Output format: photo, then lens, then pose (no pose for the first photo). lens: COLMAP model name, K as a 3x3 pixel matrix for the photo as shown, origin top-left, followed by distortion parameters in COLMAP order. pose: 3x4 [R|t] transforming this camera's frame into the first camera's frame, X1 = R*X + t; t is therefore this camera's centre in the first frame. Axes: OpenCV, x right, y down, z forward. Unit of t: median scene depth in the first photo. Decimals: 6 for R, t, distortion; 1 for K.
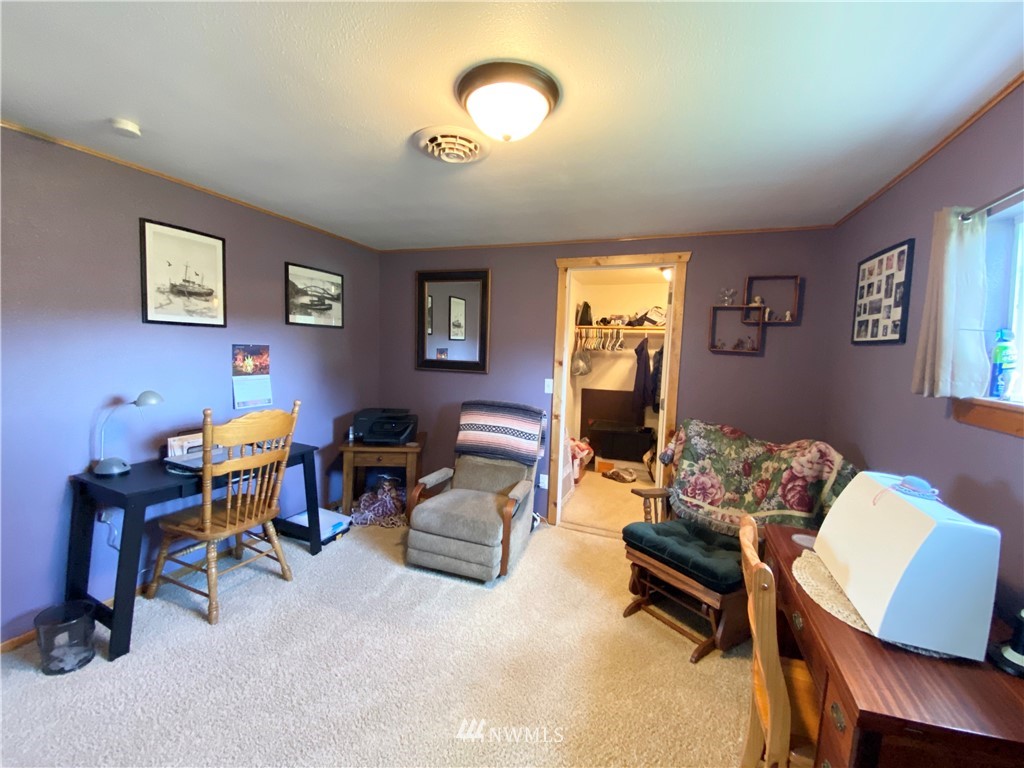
lens RADIAL K [[411.9, 0, 514.4], [0, 411.9, 383.9], [0, 0, 1]] dist [-0.006288, -0.009130]
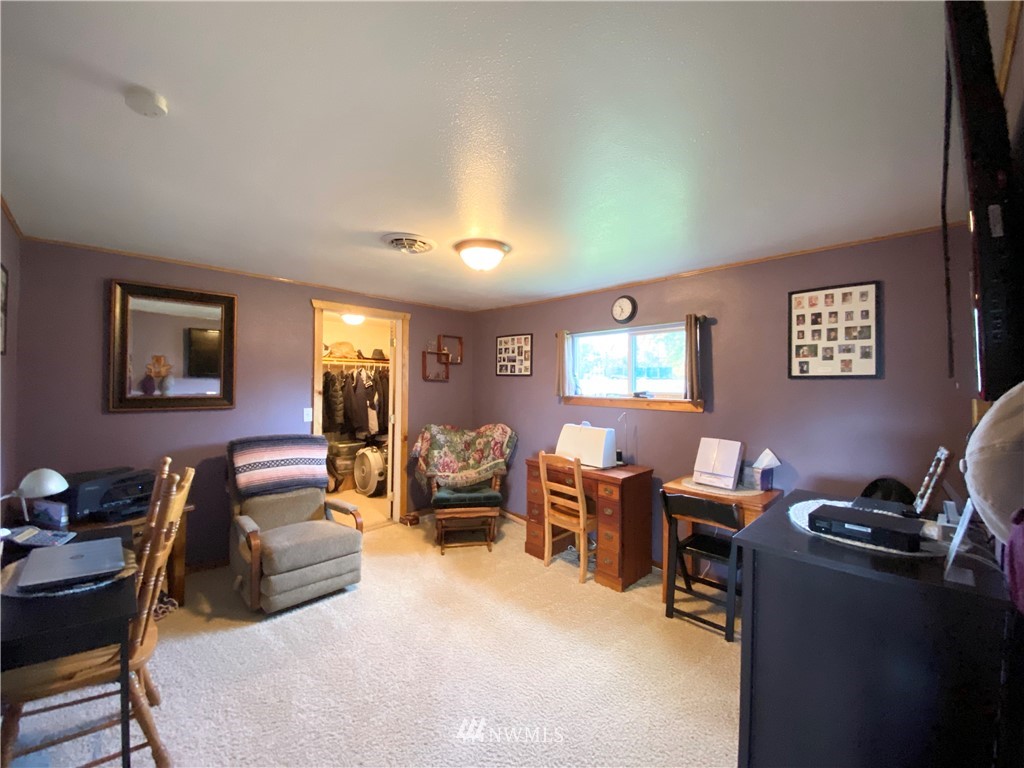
lens RADIAL K [[411.9, 0, 518.6], [0, 411.9, 375.6], [0, 0, 1]] dist [-0.006288, -0.009130]
pose [[0.381831, -0.010482, 0.924173, -1.019706], [0.078277, 0.996710, -0.021036, -0.043754], [-0.920911, 0.080374, 0.381395, 0.103620]]
